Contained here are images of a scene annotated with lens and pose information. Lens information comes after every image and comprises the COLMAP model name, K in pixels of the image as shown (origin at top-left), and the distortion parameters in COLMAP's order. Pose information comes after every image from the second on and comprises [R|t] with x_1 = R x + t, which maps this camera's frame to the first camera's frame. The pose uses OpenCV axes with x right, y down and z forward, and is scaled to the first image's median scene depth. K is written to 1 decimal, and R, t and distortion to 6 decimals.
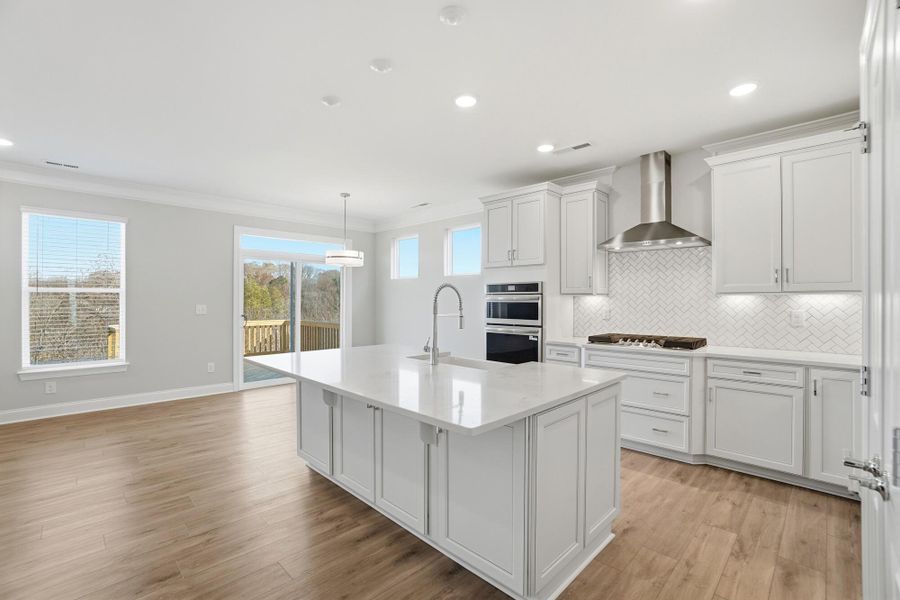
lens RADIAL K [[402.7, 0, 449.8], [0, 402.7, 302.6], [0, 0, 1]] dist [-0.042506, 0.000004]
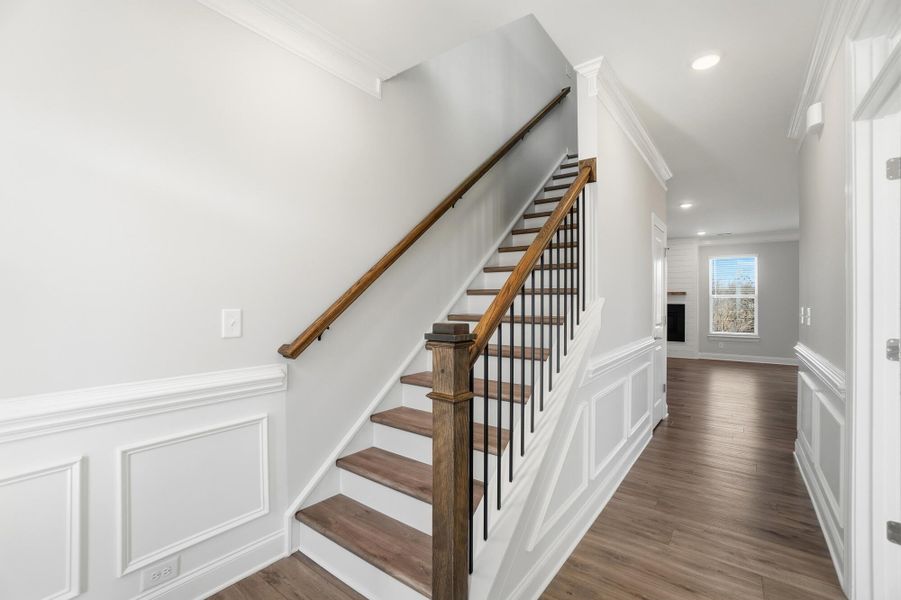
lens RADIAL K [[403.2, 0, 449.5], [0, 403.2, 301.9], [0, 0, 1]] dist [-0.042506, 0.000004]
pose [[0.150267, -0.013129, -0.988558, 0.789820], [-0.002024, 0.999906, -0.013587, 0.031837], [0.988643, 0.004042, 0.150226, -0.722763]]
